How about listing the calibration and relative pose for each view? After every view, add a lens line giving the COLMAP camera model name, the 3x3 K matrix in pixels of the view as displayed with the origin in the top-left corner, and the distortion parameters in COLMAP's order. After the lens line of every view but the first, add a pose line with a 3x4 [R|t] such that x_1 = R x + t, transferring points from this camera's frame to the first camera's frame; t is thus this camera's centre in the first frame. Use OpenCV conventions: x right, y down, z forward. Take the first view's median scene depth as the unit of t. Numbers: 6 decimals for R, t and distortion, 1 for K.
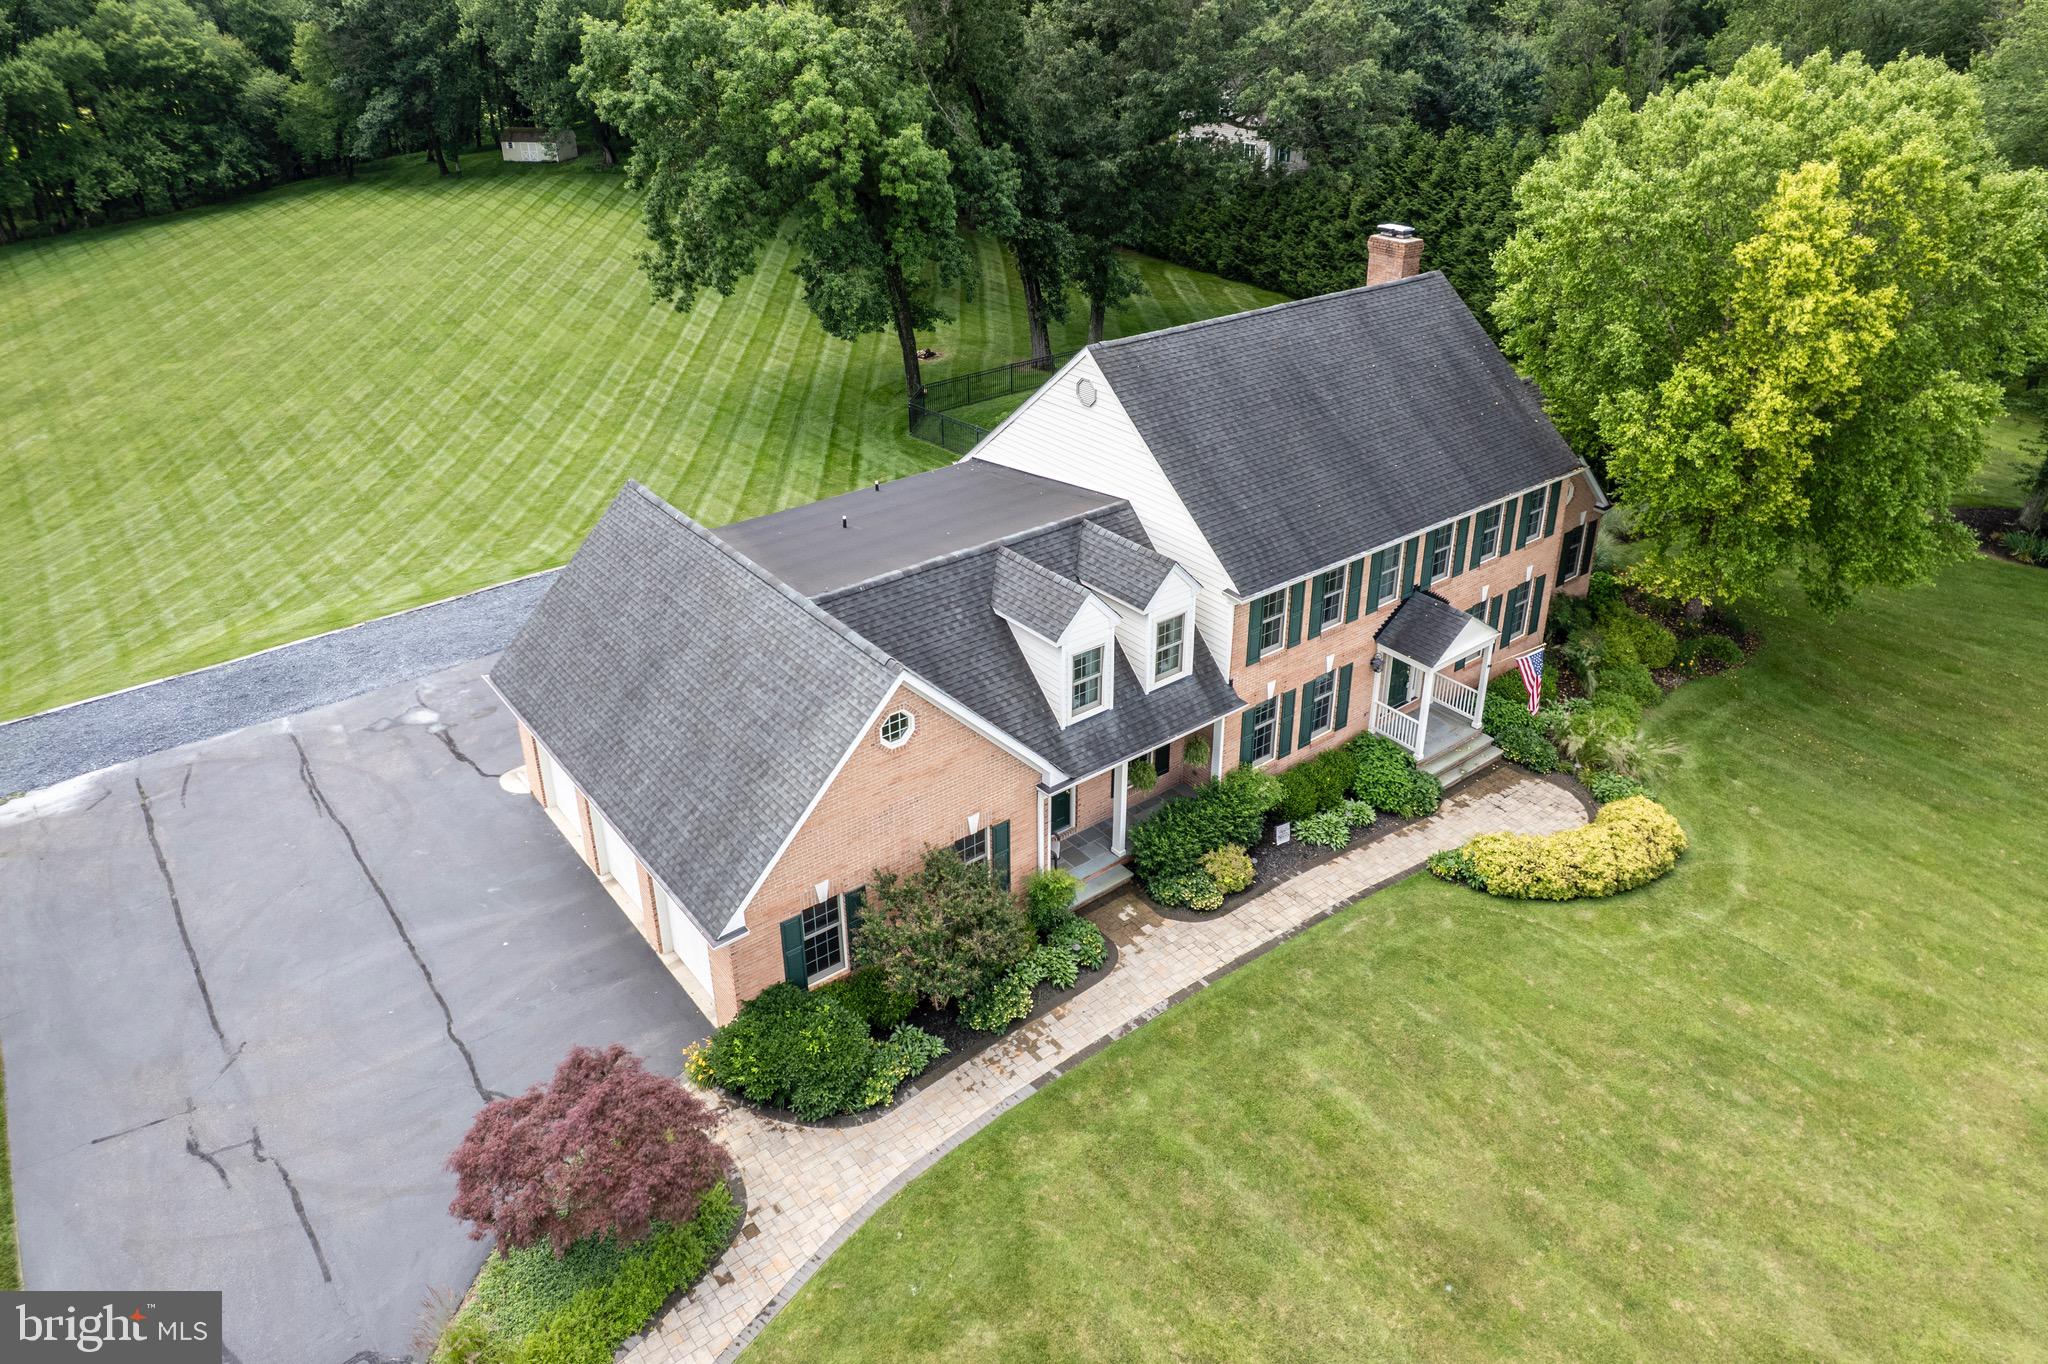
lens RADIAL K [[1370.9, 0, 1028.9], [0, 1370.9, 550.0], [0, 0, 1]] dist [-0.038753, 0.003044]
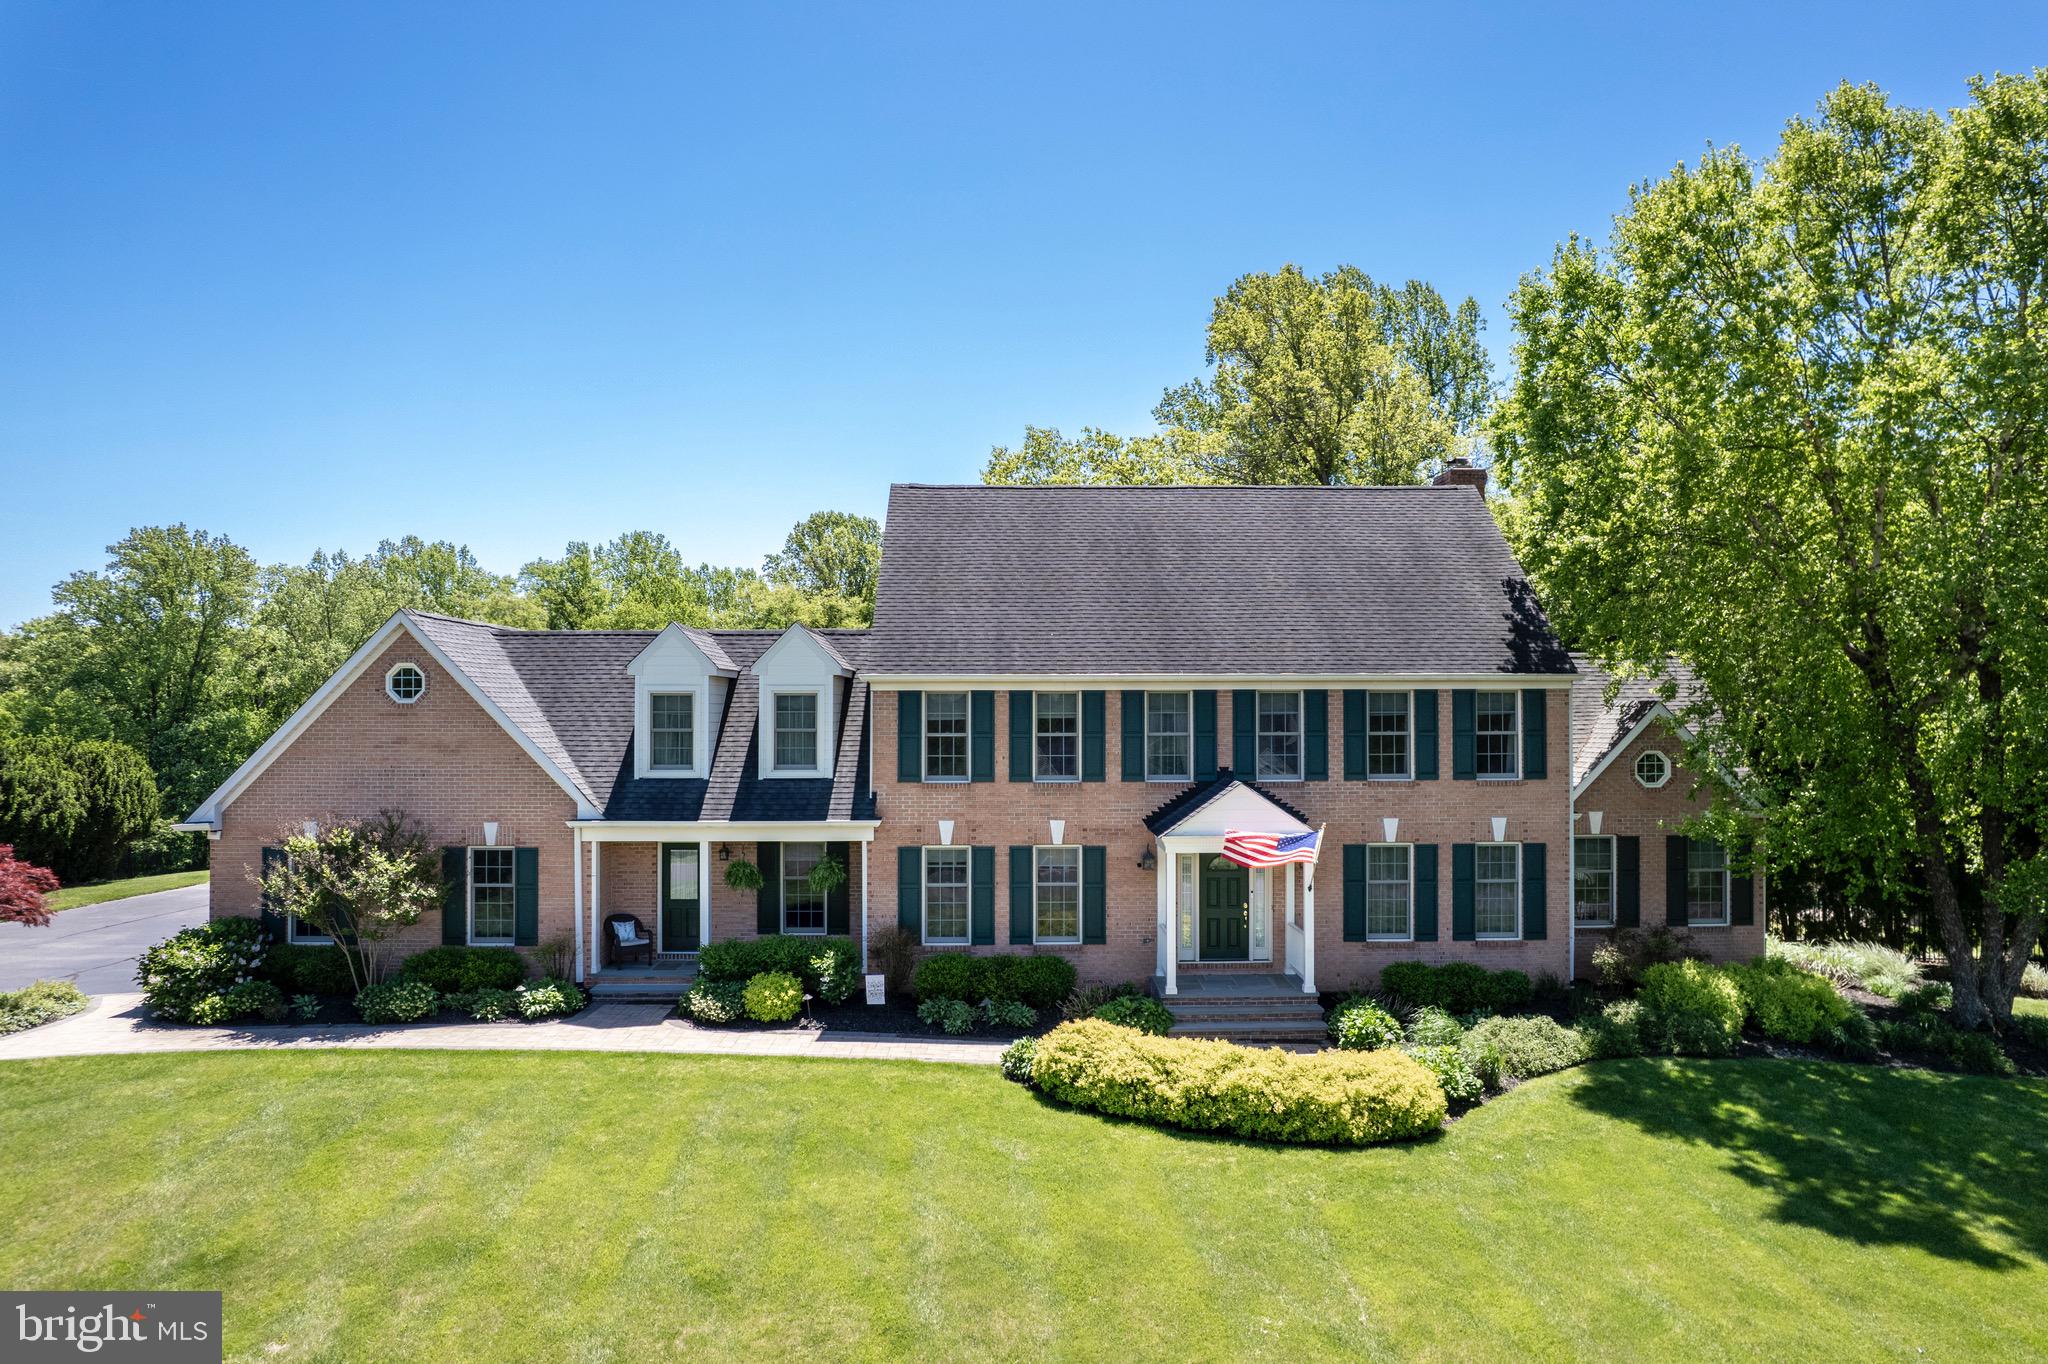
lens RADIAL K [[1317.8, 0, 1027.1], [0, 1317.8, 682.0], [0, 0, 1]] dist [-0.069318, 0.062417]
pose [[0.798190, -0.012905, -0.602267, 0.703030], [-0.242840, 0.908045, -0.341296, 0.283685], [0.551290, 0.418674, 0.721659, 0.446296]]
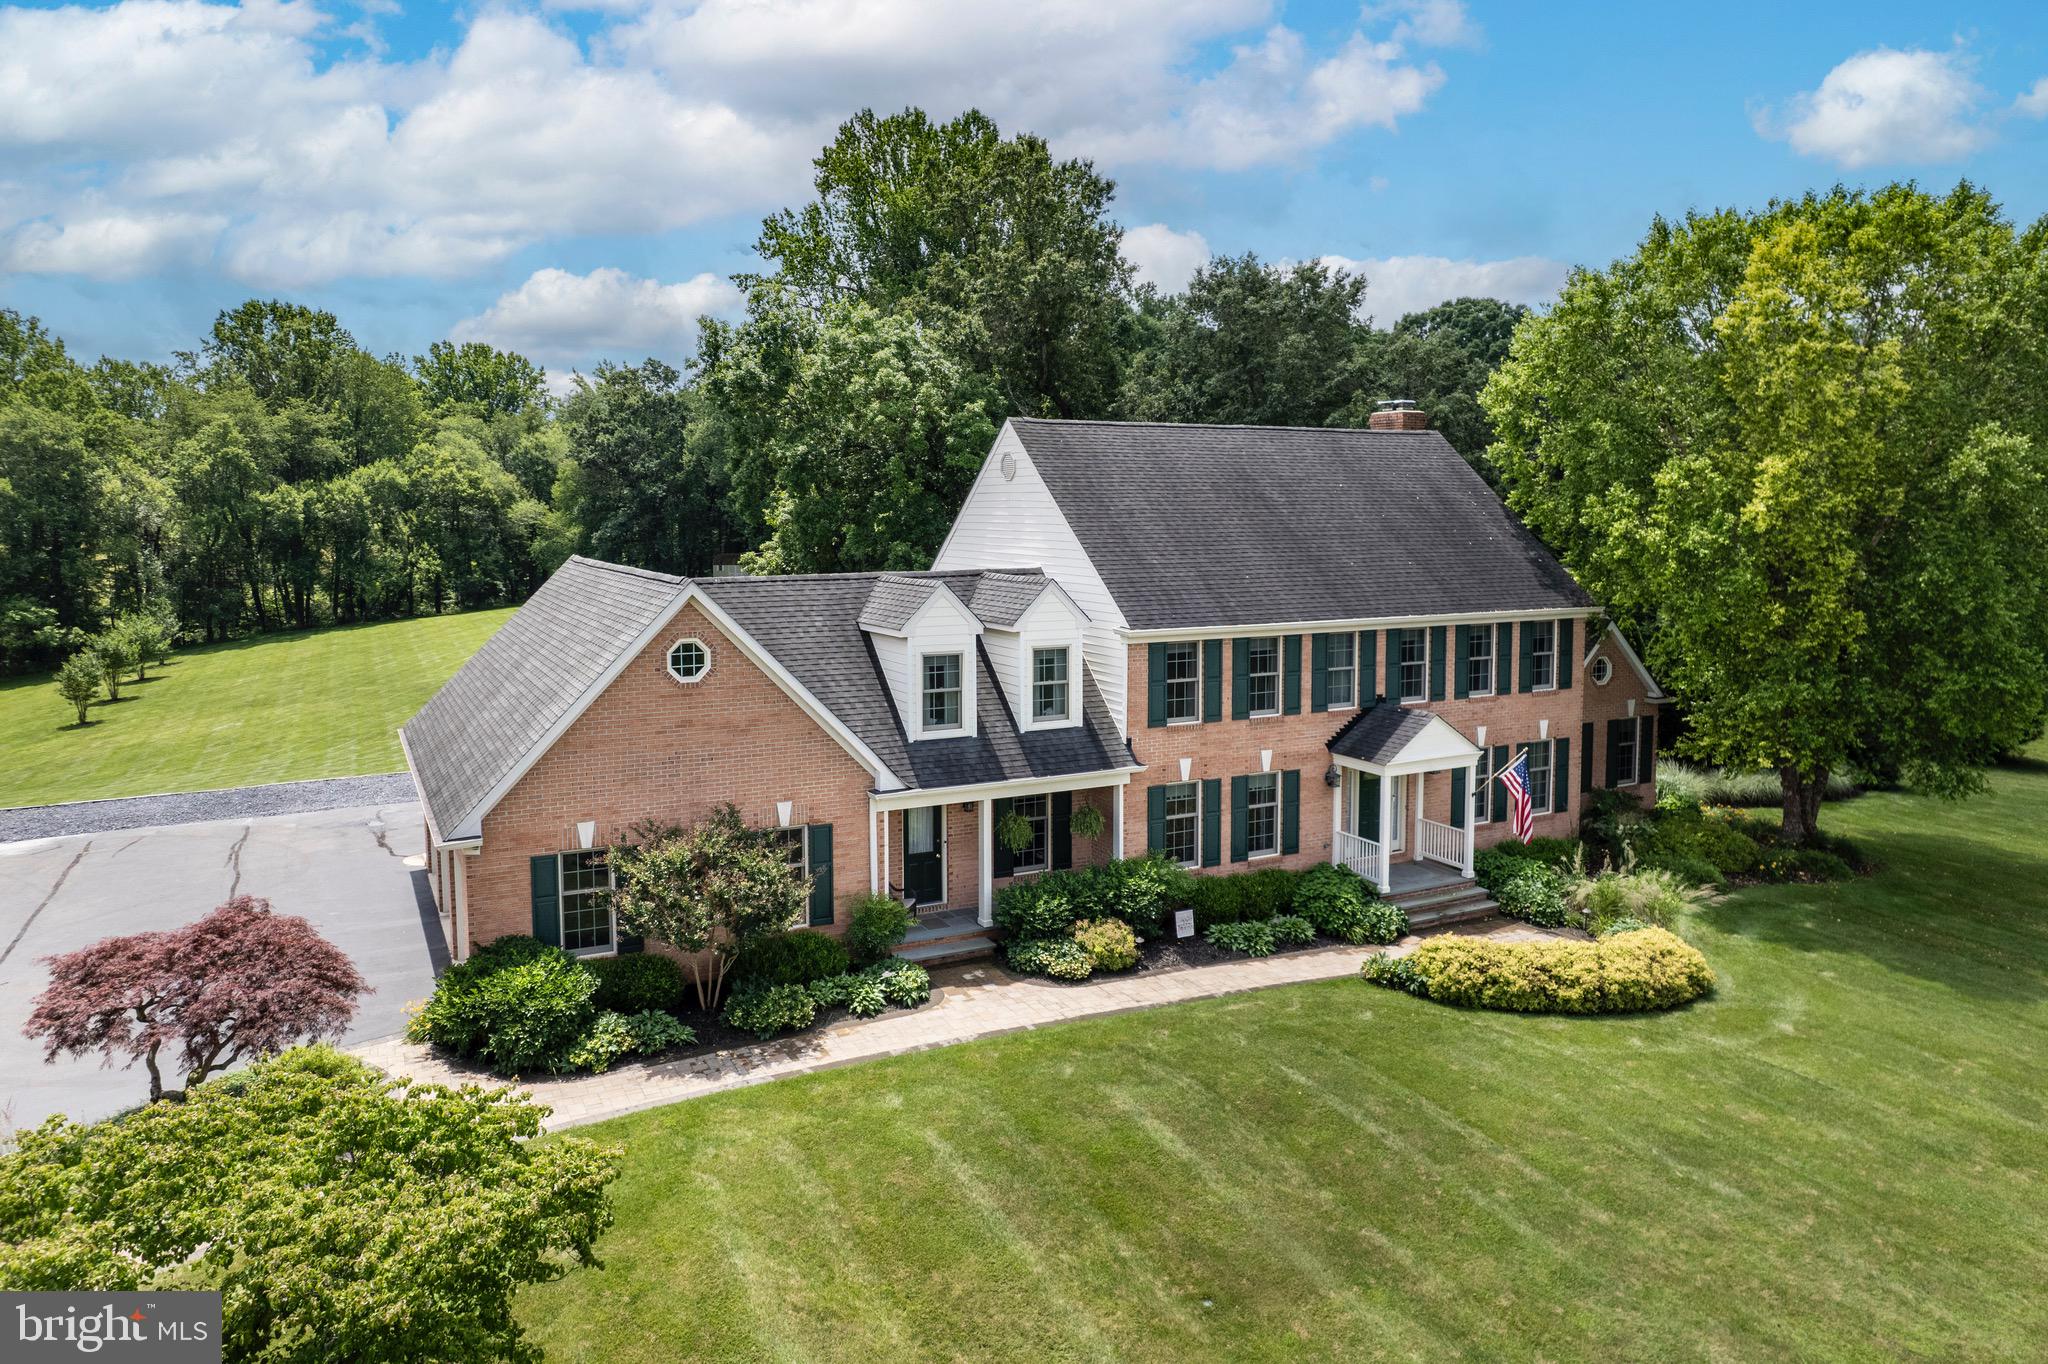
lens RADIAL K [[1333.0, 0, 976.4], [0, 1333.0, 603.8], [0, 0, 1]] dist [-0.044860, 0.002238]
pose [[0.978017, 0.015139, -0.207976, 0.229028], [-0.083707, 0.941980, -0.325064, 0.301387], [0.190988, 0.335327, 0.922540, 0.154356]]
